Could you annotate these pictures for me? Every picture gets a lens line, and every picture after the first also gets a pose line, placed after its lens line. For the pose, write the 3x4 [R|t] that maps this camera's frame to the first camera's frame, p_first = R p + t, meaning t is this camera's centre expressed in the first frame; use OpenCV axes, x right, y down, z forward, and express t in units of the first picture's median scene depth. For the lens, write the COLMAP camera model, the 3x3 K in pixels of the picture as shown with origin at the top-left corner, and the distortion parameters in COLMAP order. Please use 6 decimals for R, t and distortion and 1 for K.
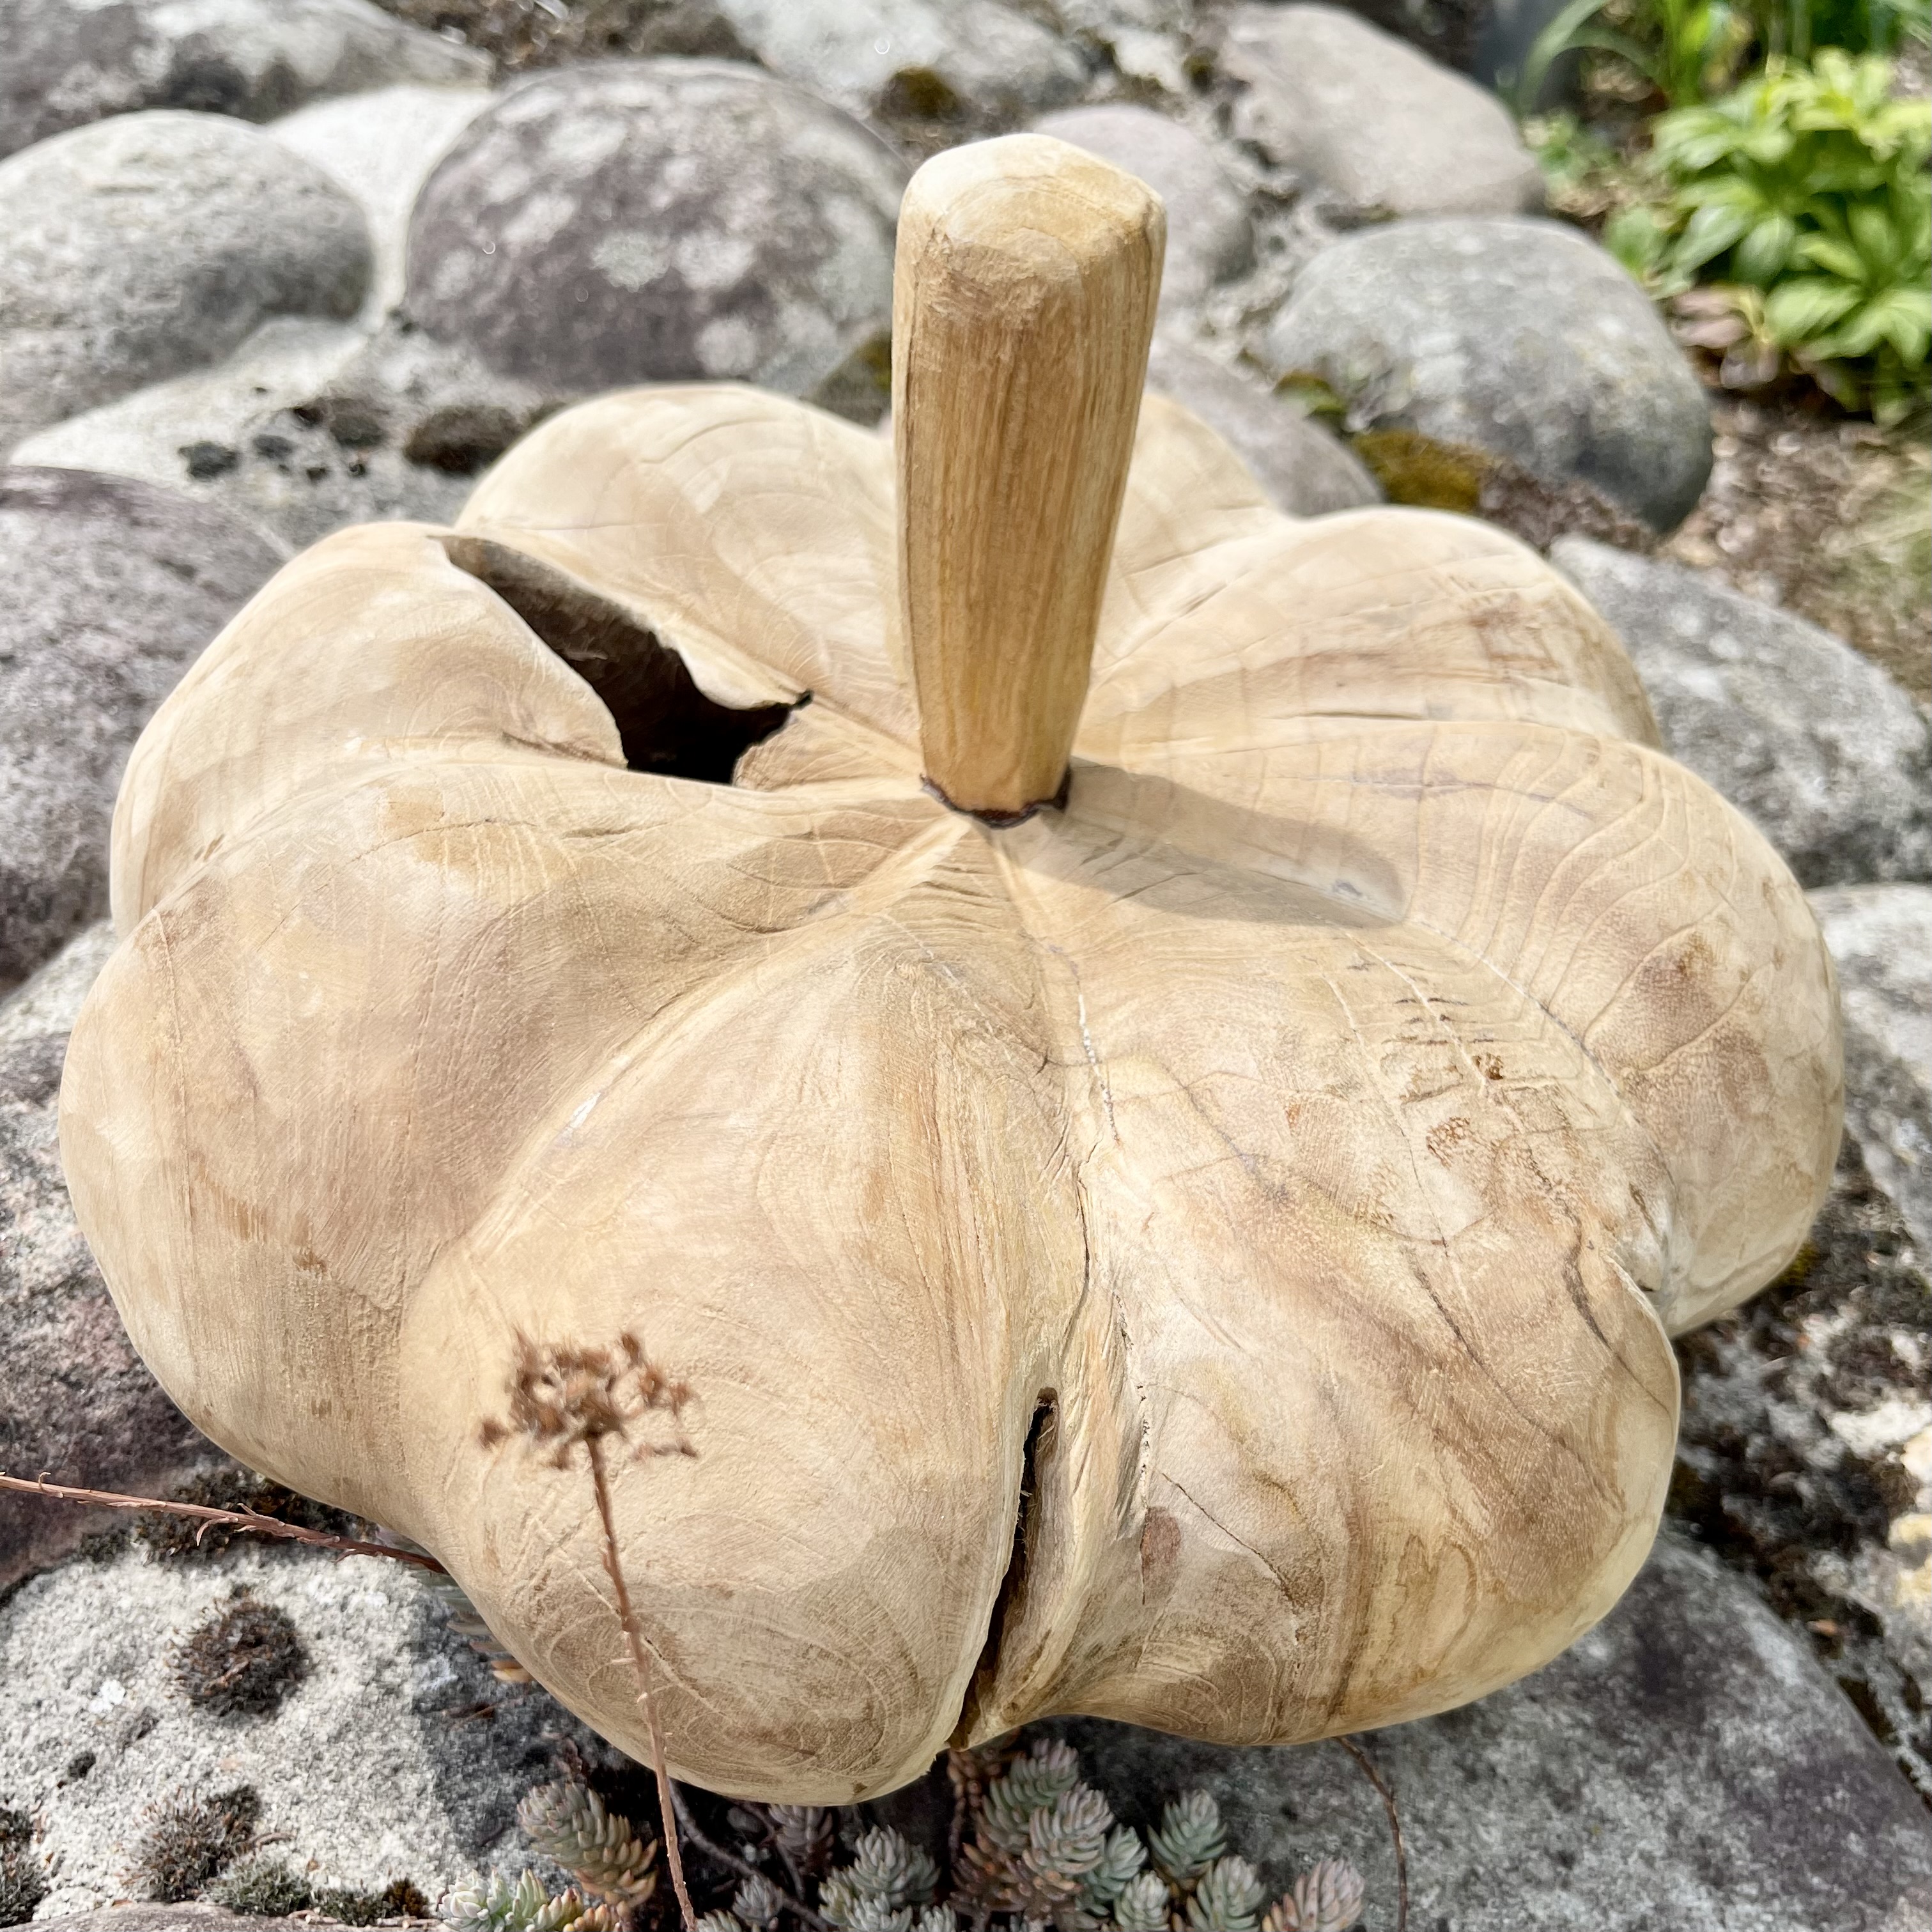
lens RADIAL K [[2060.2, 0, 966.0], [0, 2060.2, 966.0], [0, 0, 1]] dist [0.002475, 0.013280]
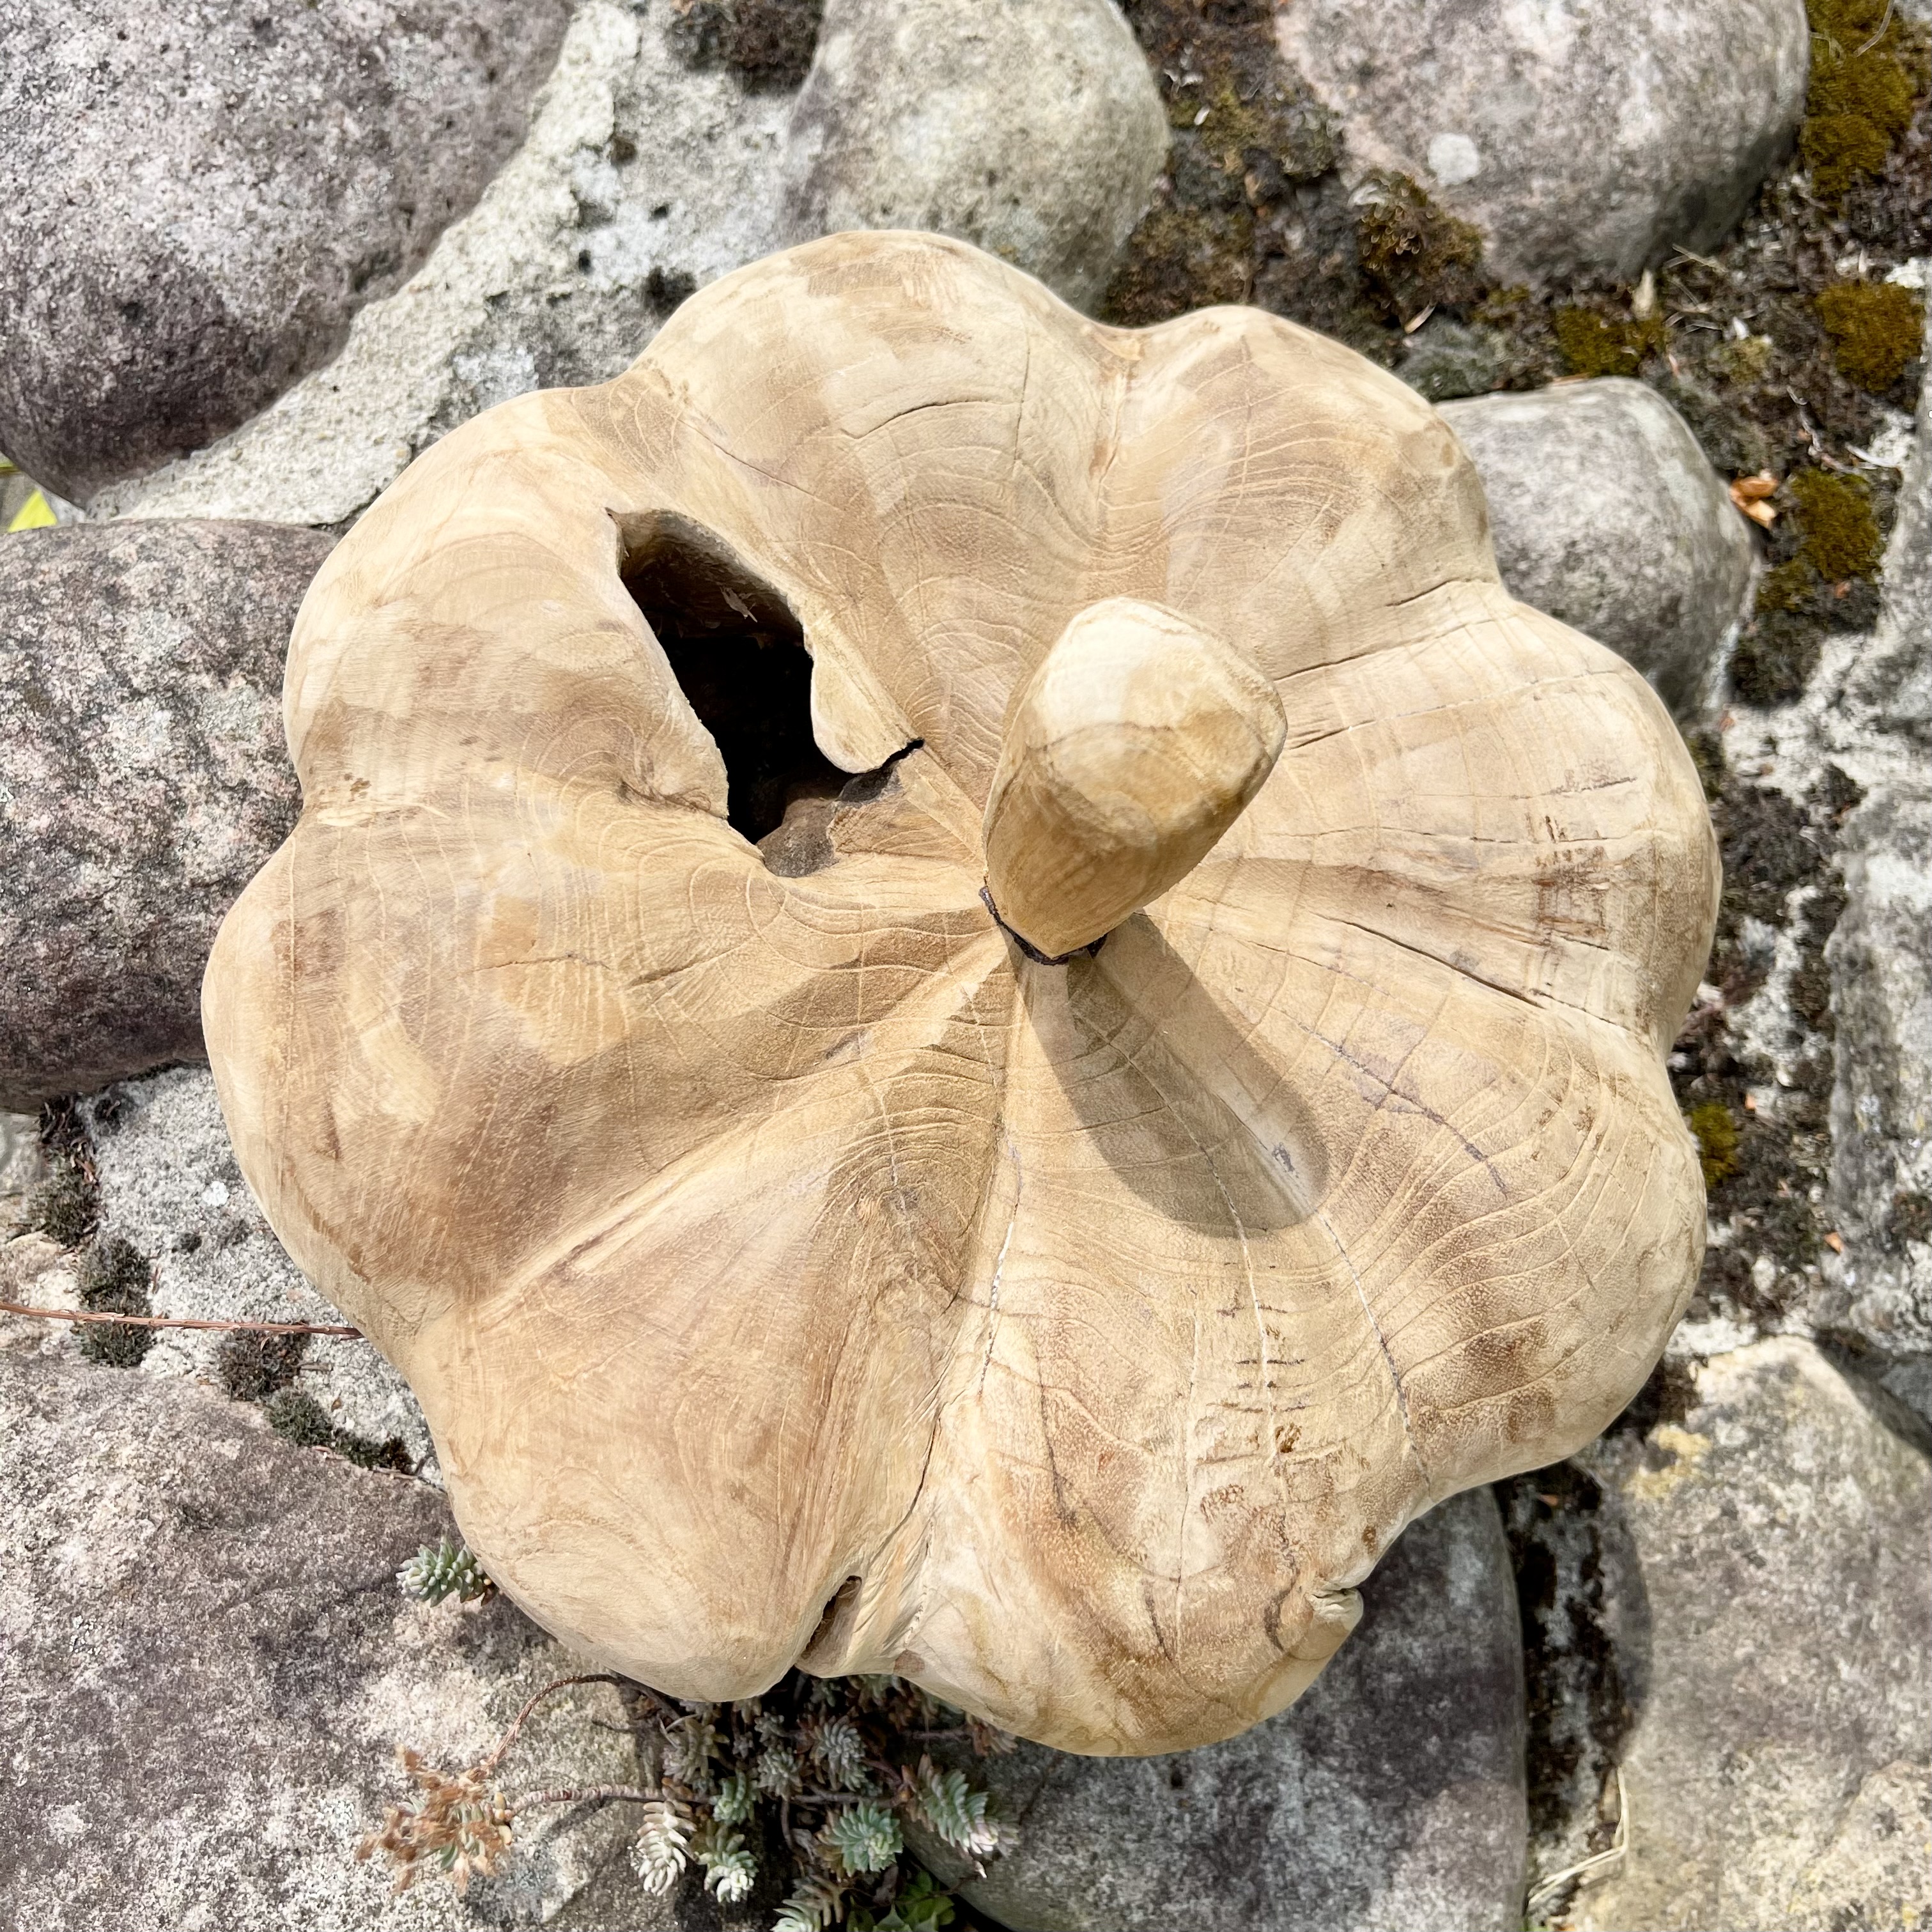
lens RADIAL K [[2170.6, 0, 1029.7], [0, 2170.6, 777.1], [0, 0, 1]] dist [0.079827, -0.190607]
pose [[0.945641, 0.325091, -0.008907, -0.005459], [-0.277878, 0.821926, 0.497214, -0.573074], [0.168961, -0.467710, 0.867582, 0.016206]]
